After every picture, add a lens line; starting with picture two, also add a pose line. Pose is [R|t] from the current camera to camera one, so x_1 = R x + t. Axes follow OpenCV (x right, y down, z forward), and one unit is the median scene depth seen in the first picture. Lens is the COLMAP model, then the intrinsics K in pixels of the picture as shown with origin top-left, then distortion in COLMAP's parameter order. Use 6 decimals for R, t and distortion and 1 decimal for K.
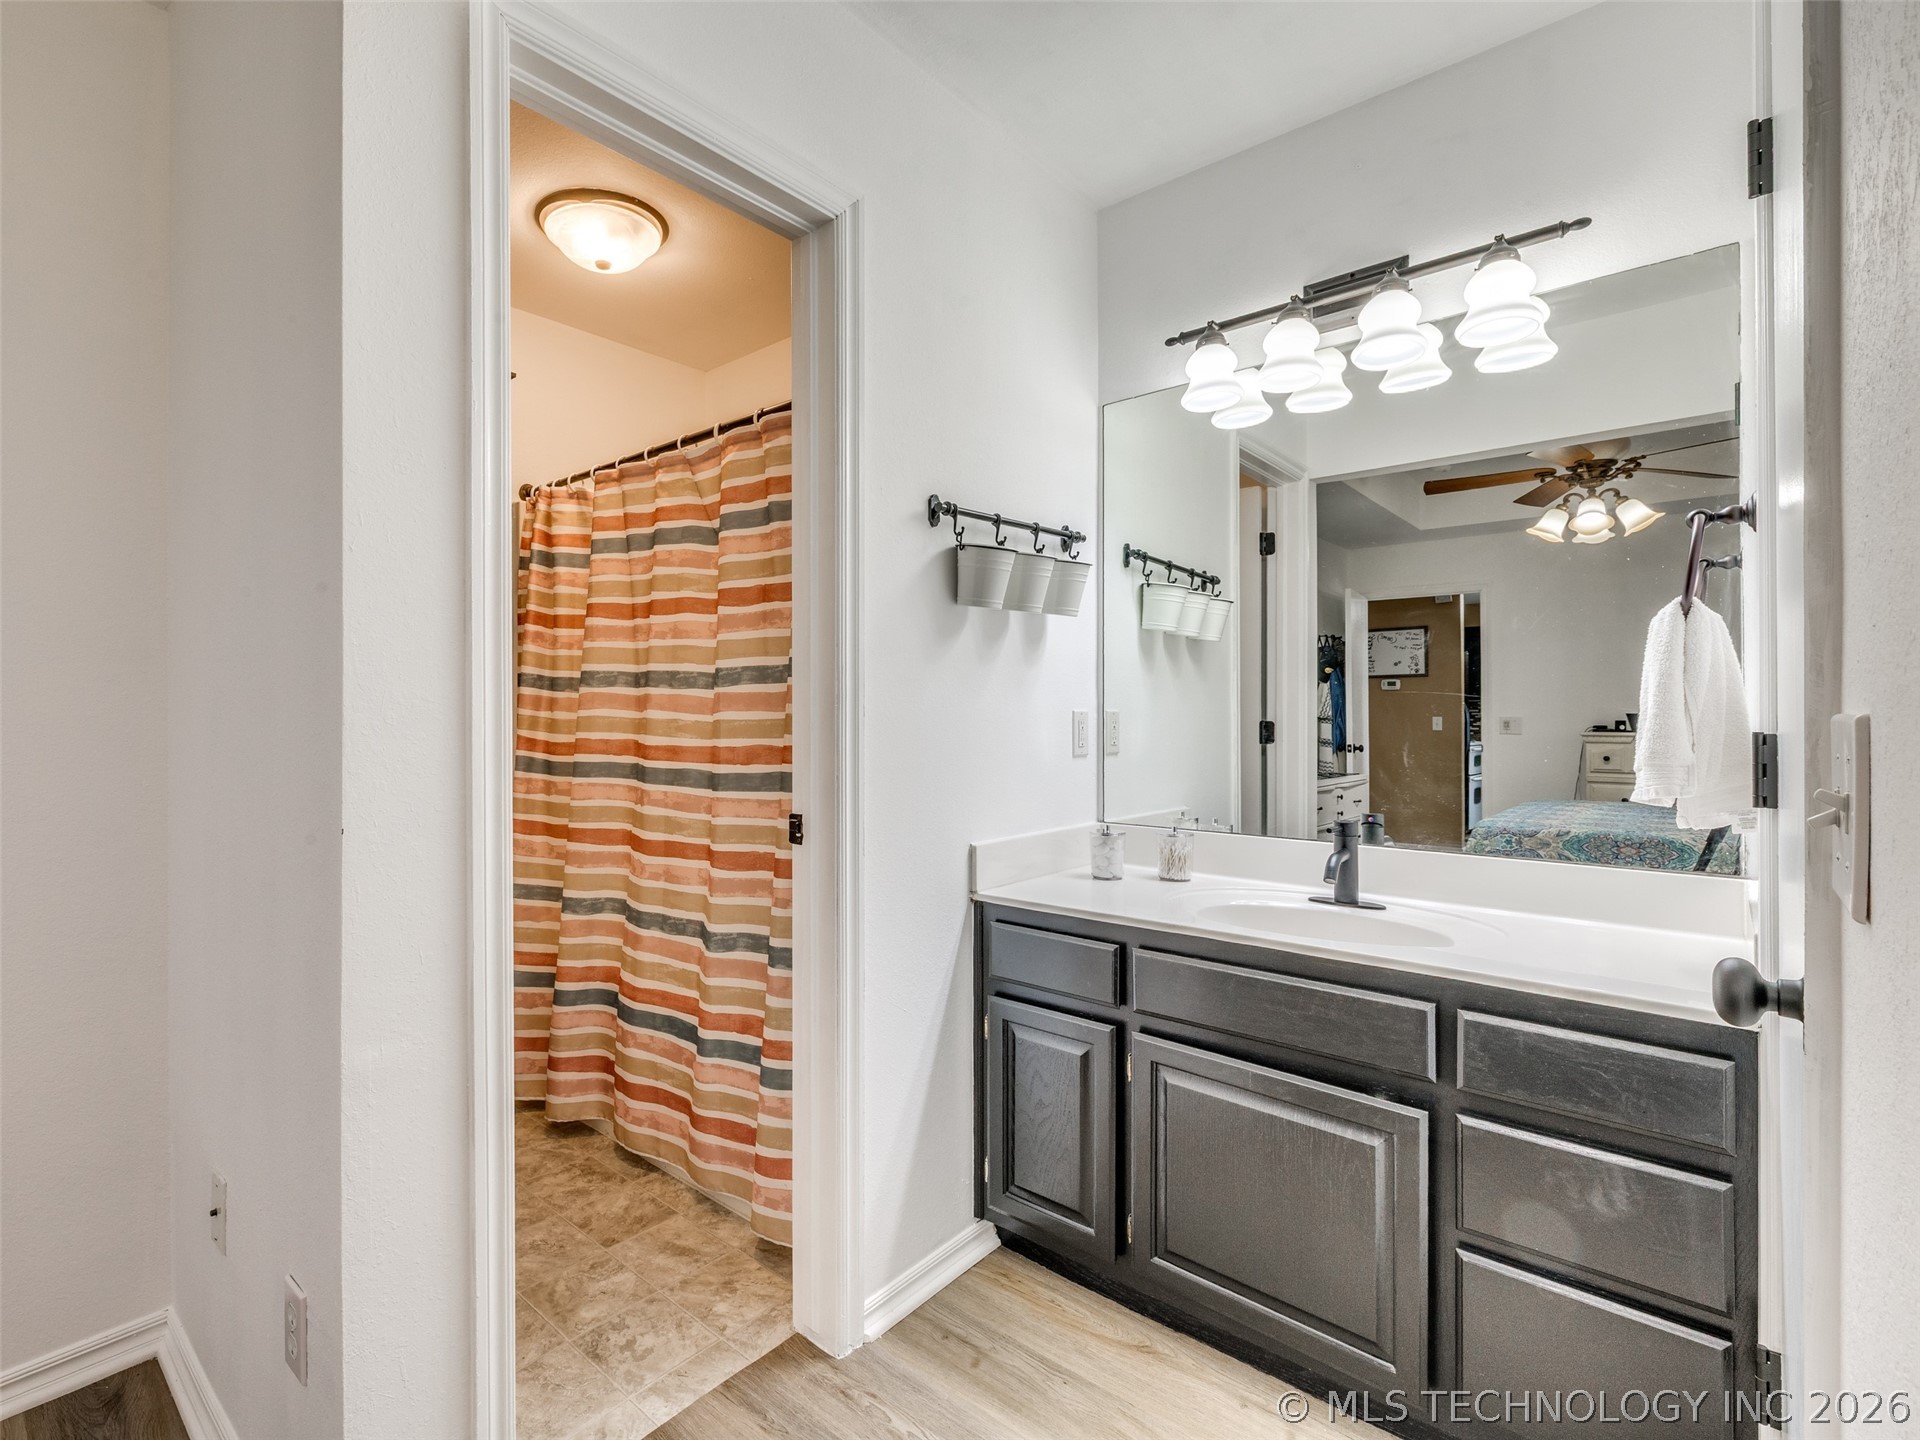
lens RADIAL K [[904.4, 0, 848.3], [0, 904.4, 713.4], [0, 0, 1]] dist [0.000738, 0.000525]
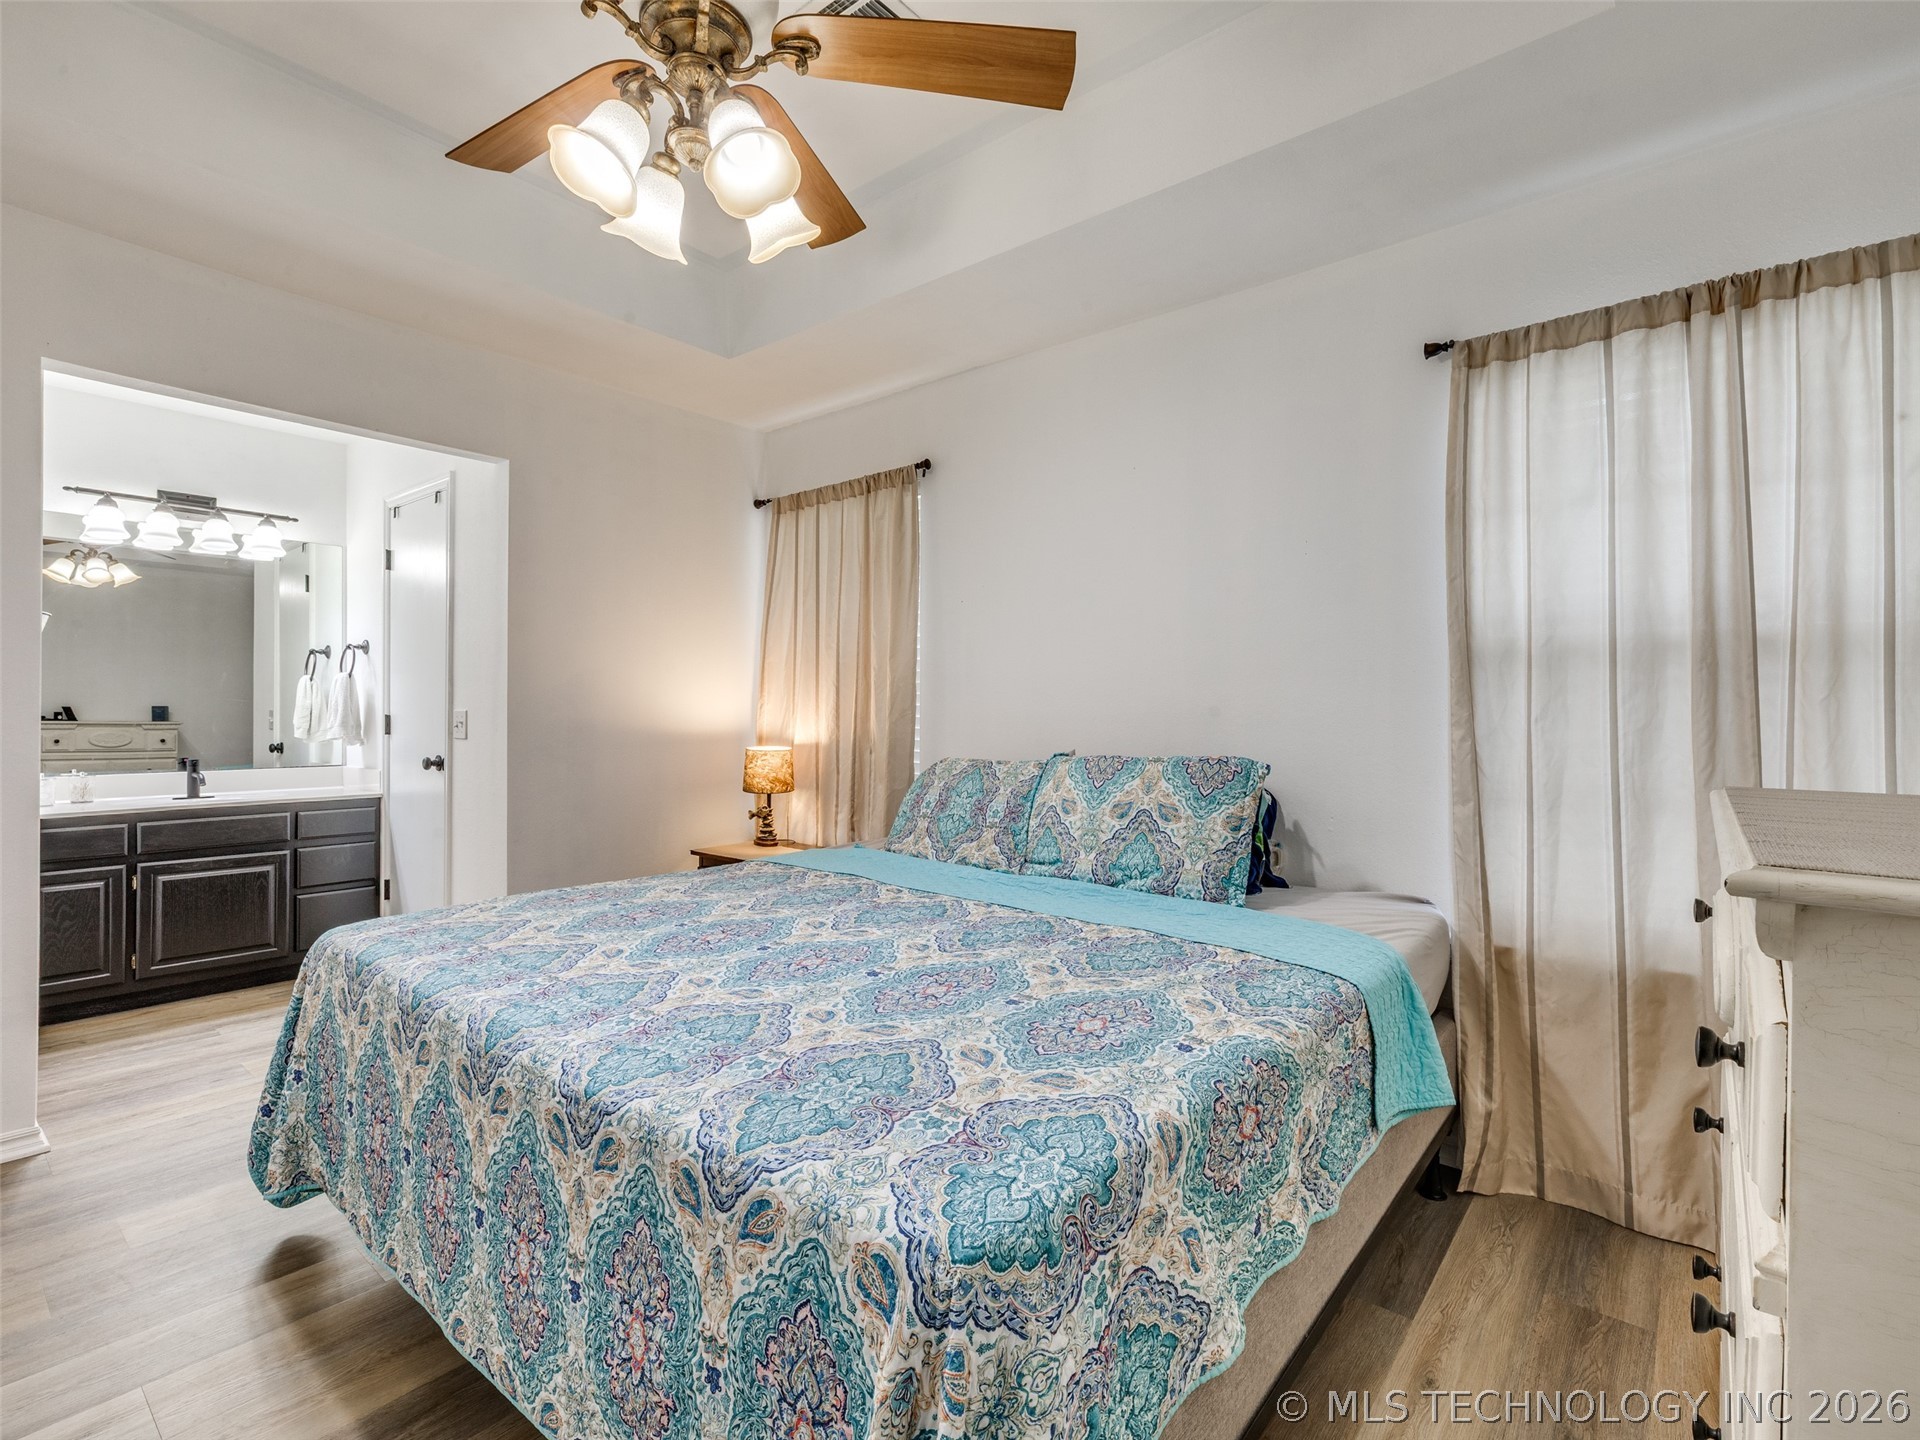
lens RADIAL K [[902.5, 0, 957.0], [0, 902.5, 709.4], [0, 0, 1]] dist [-0.002243, 0.000332]
pose [[-0.068450, 0.003065, 0.997650, -1.290898], [-0.006442, 0.999973, -0.003514, -0.001230], [-0.997634, -0.006668, -0.068428, -0.493571]]
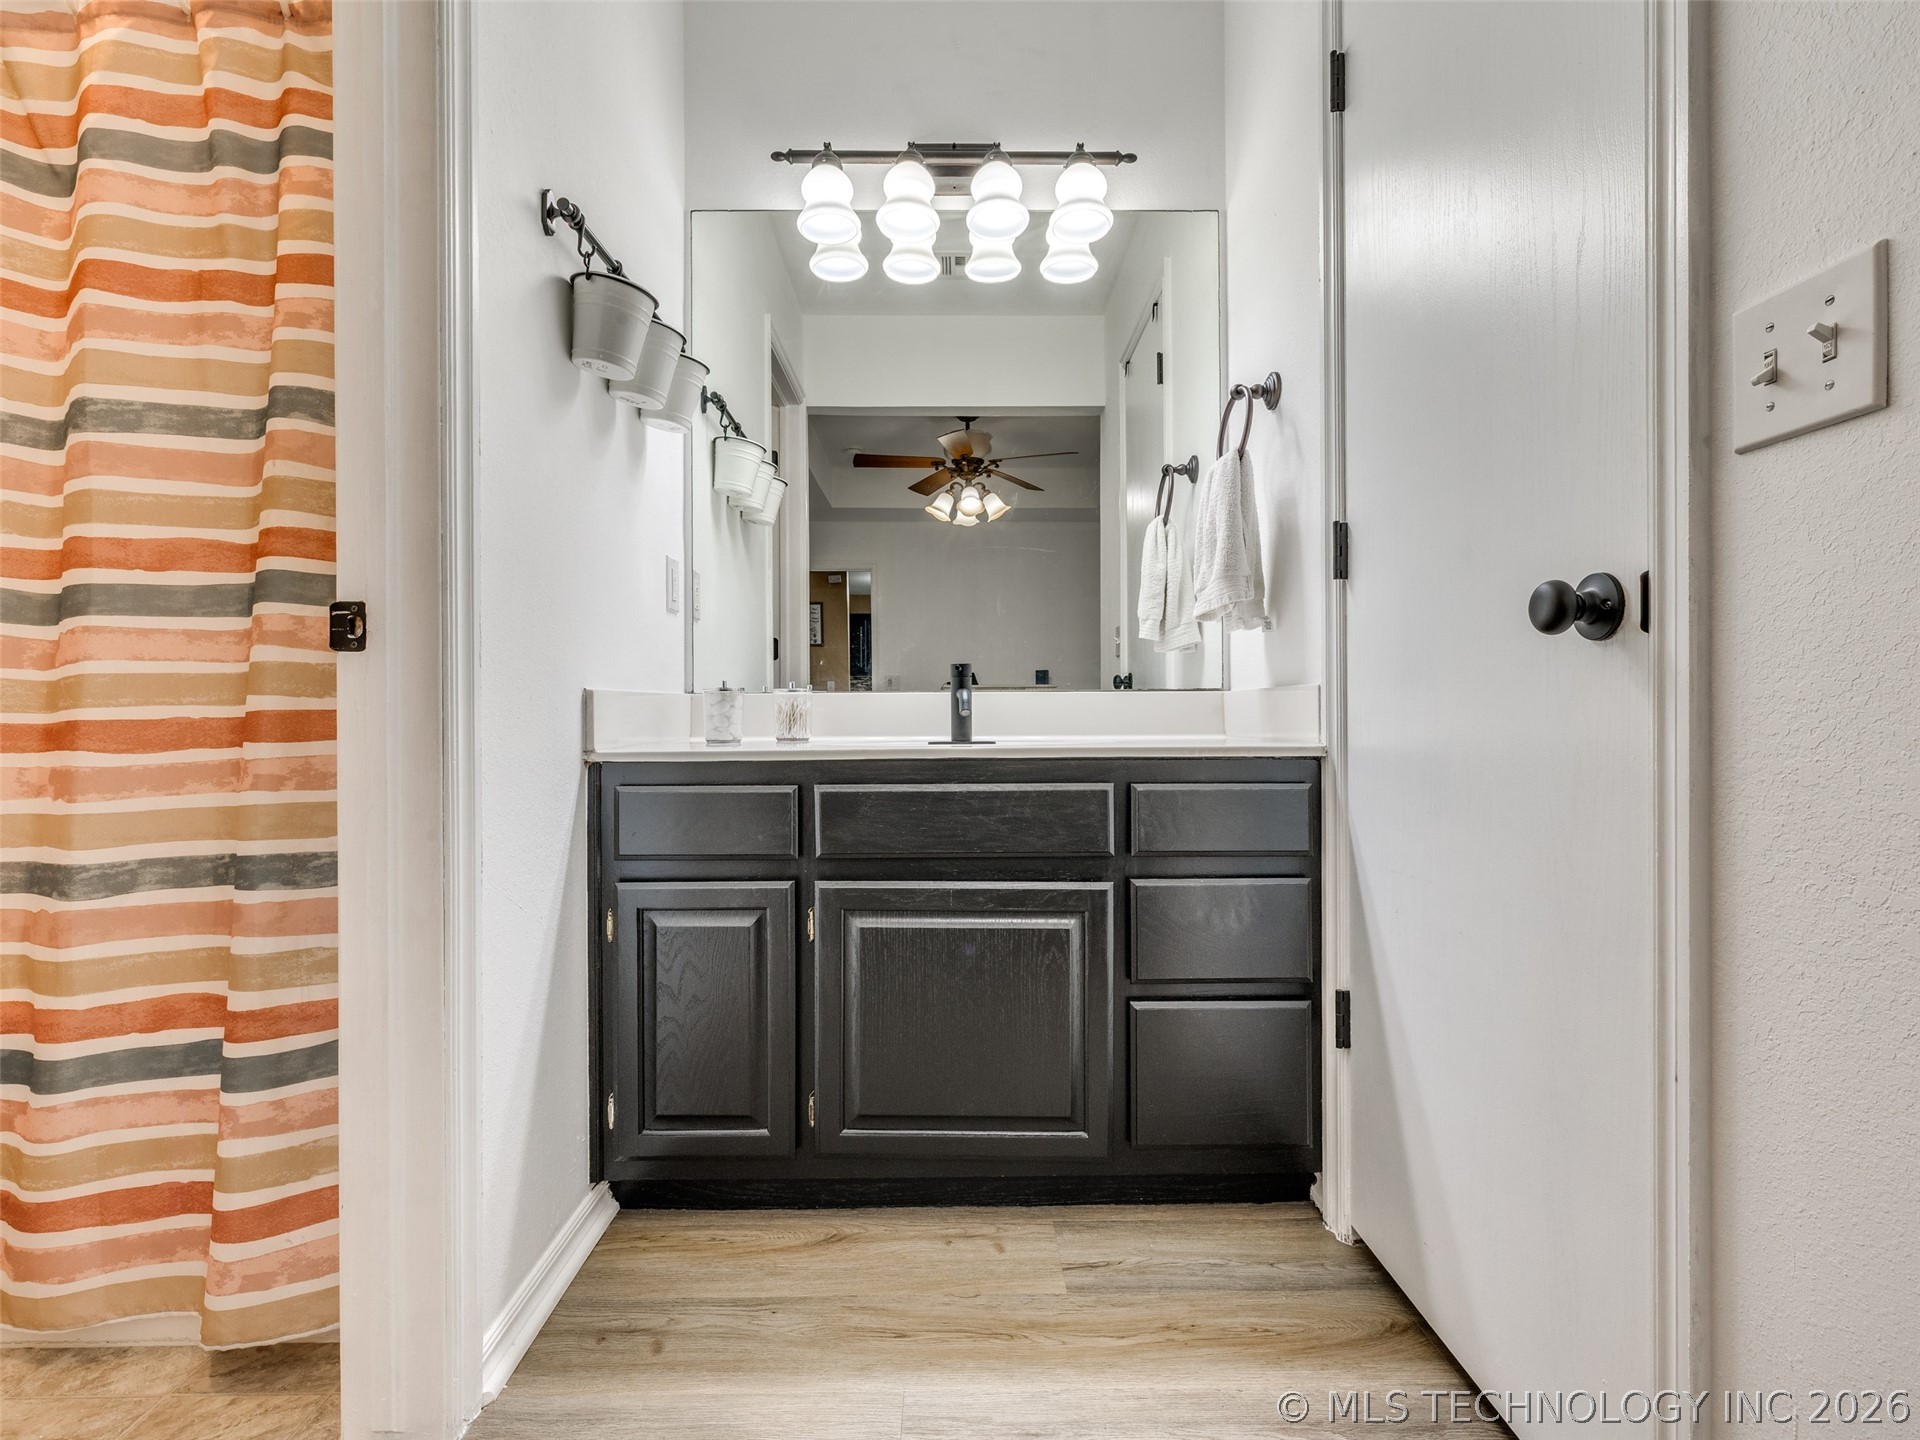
lens RADIAL K [[902.5, 0, 957.0], [0, 902.5, 709.4], [0, 0, 1]] dist [-0.002243, 0.000332]
pose [[0.716295, -0.002119, 0.697794, -0.133295], [0.000866, 0.999997, 0.002148, 0.129709], [-0.697797, -0.000935, 0.716295, 0.201370]]
